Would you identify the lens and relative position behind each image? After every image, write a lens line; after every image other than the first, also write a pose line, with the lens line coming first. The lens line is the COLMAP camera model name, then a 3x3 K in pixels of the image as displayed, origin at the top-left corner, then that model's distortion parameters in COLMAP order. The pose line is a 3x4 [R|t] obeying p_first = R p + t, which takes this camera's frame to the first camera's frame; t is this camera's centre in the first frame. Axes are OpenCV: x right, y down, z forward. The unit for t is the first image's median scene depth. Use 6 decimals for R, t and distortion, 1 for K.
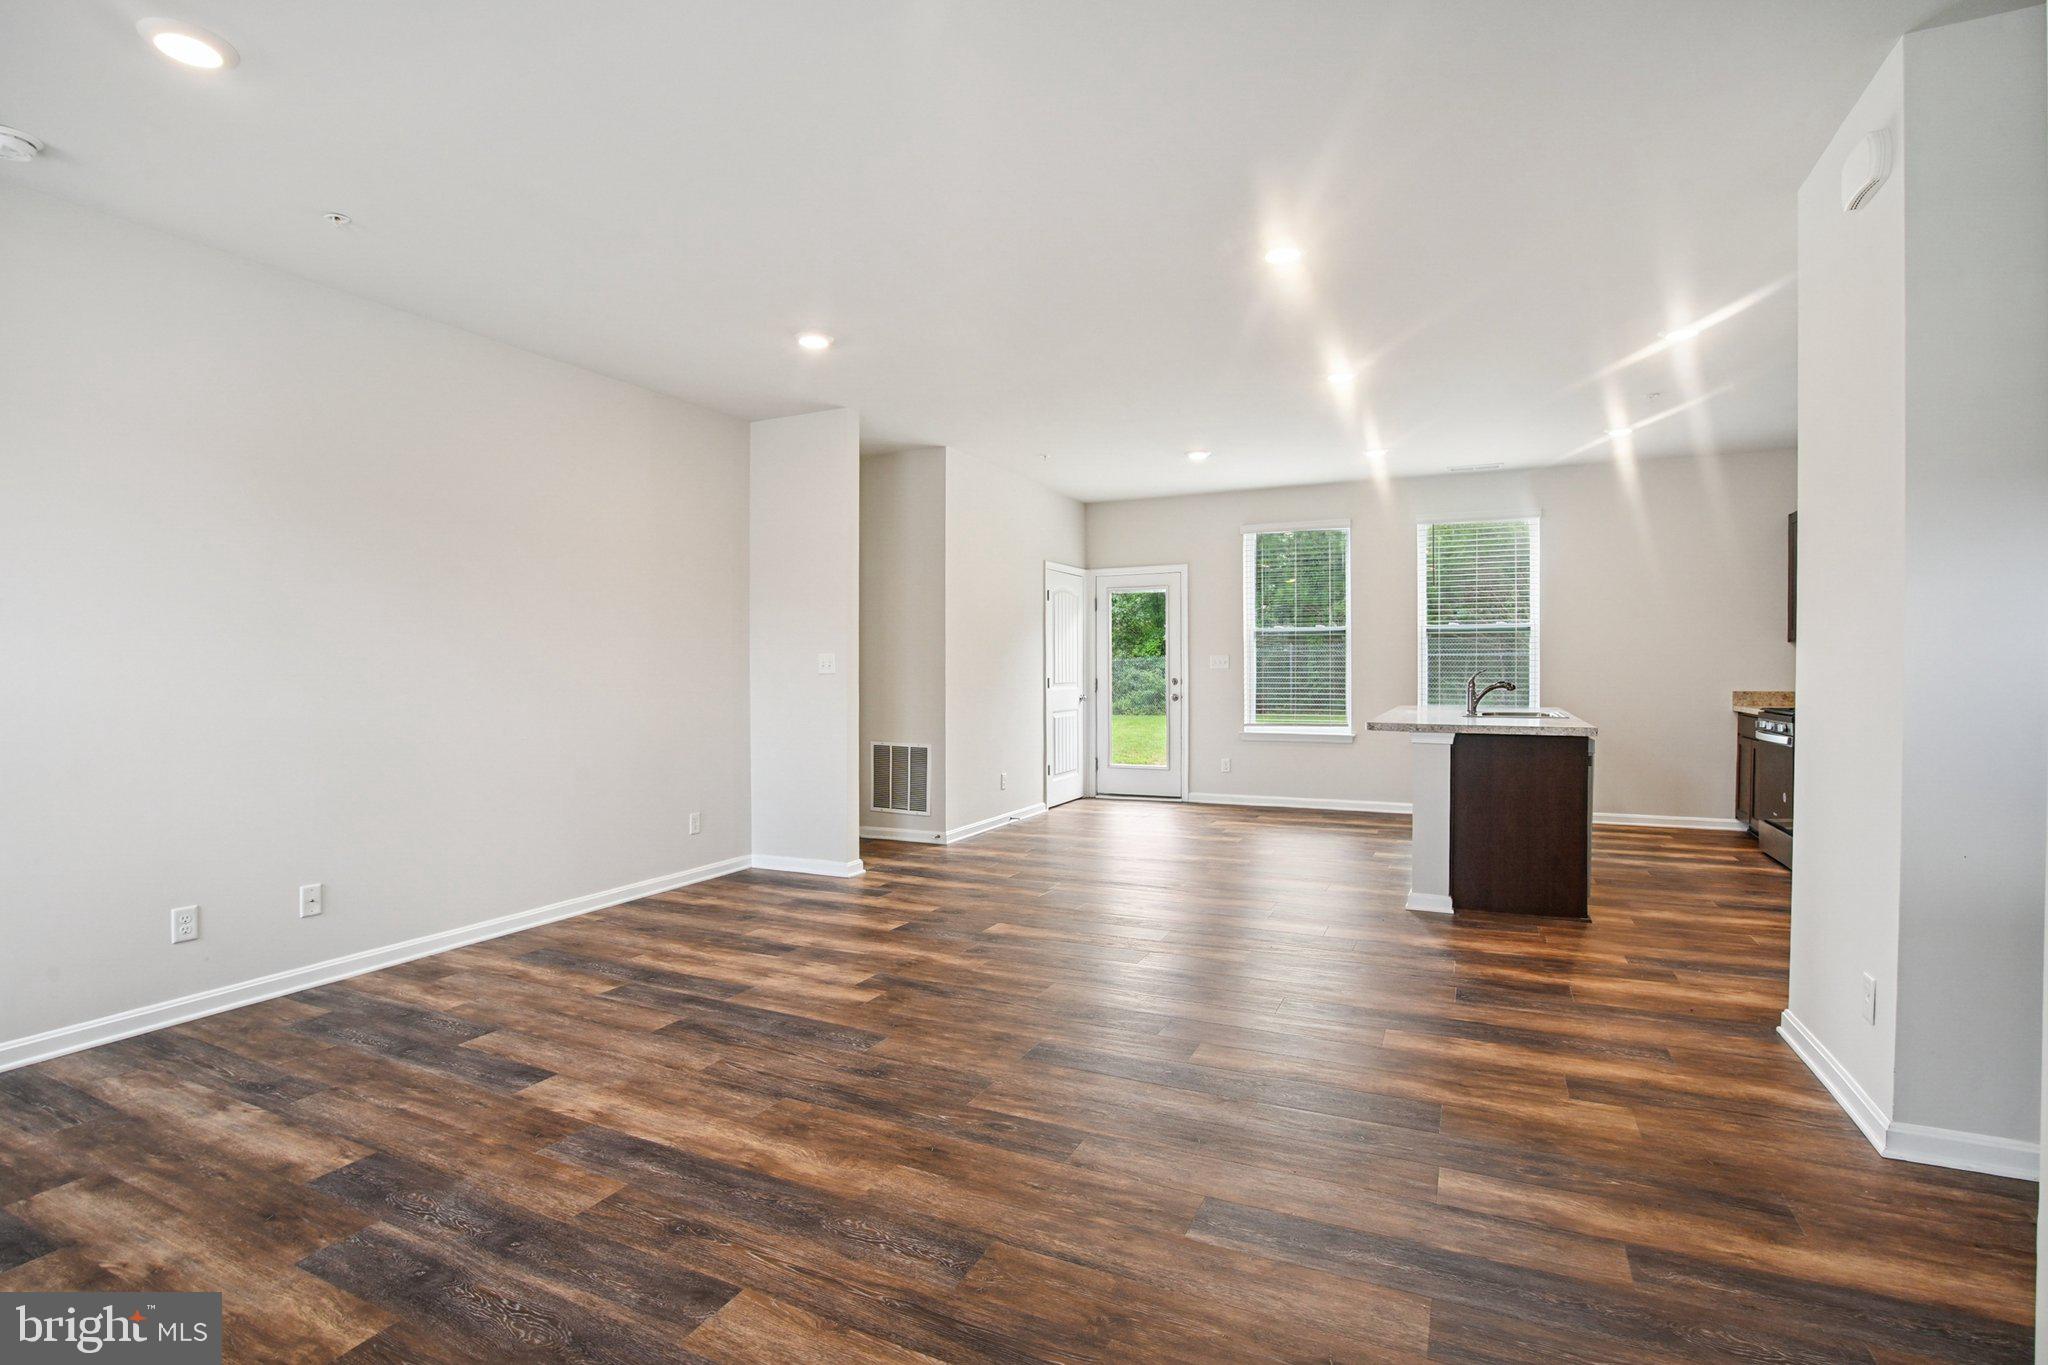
lens RADIAL K [[981.9, 0, 1010.0], [0, 981.9, 684.2], [0, 0, 1]] dist [-0.061982, 0.023858]
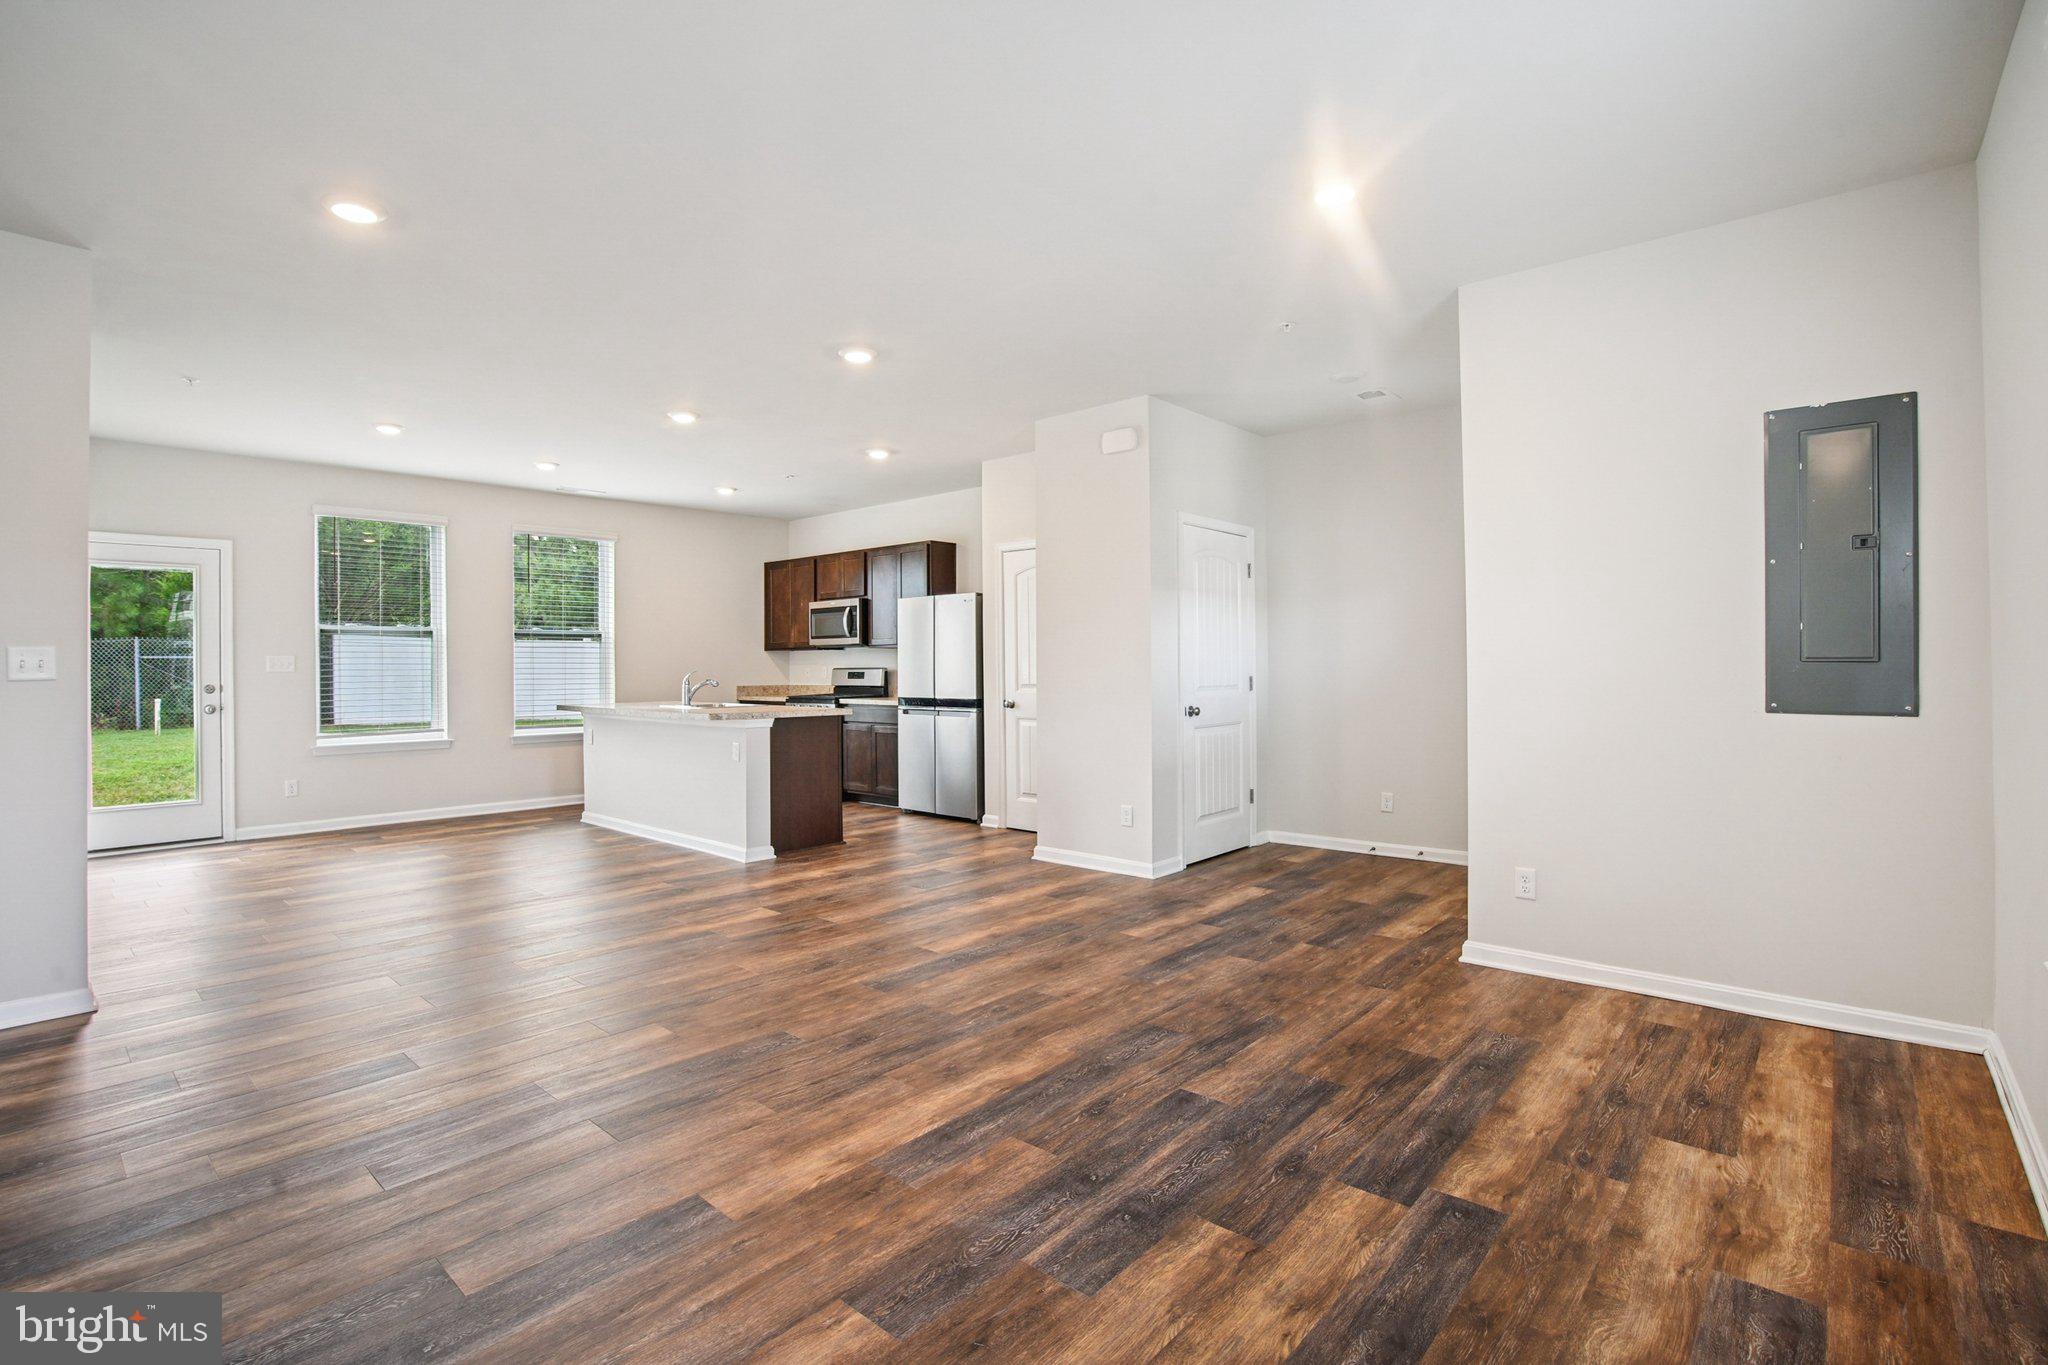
lens RADIAL K [[959.9, 0, 1030.1], [0, 959.9, 645.4], [0, 0, 1]] dist [-0.050247, 0.016710]
pose [[0.261904, 0.020432, 0.964878, -1.155348], [0.021899, 0.999393, -0.027106, -0.009209], [-0.964846, 0.028229, 0.261297, 0.540321]]
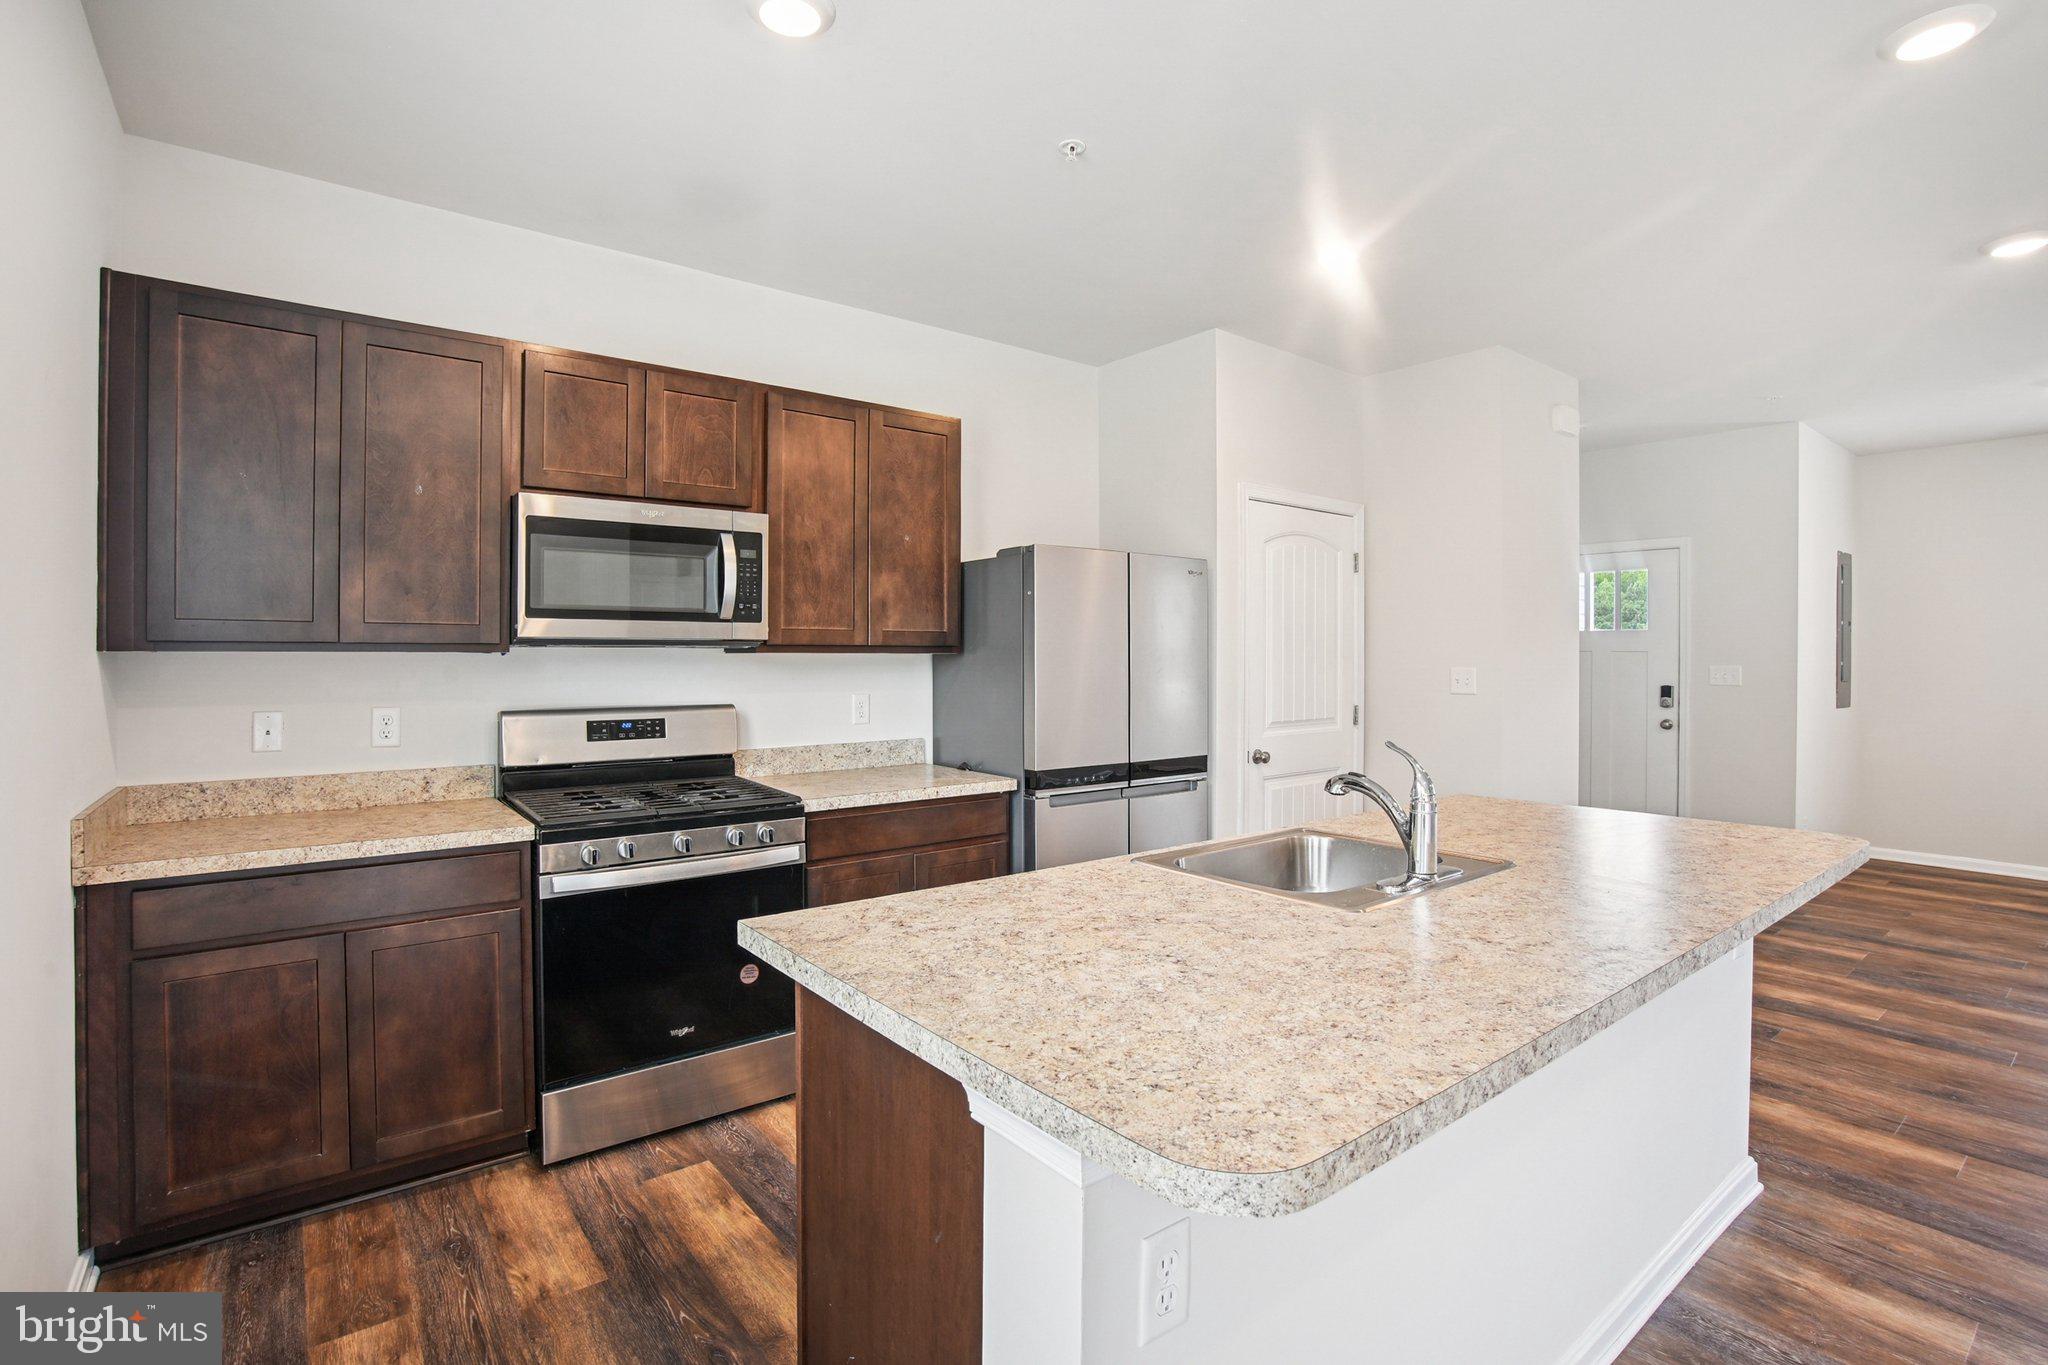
lens RADIAL K [[959.9, 0, 1030.1], [0, 959.9, 645.4], [0, 0, 1]] dist [-0.050247, 0.016710]
pose [[-0.896980, 0.012558, 0.441892, 0.907123], [0.012152, 0.999919, -0.003750, -0.096173], [-0.441903, 0.002006, -0.897060, 2.729985]]
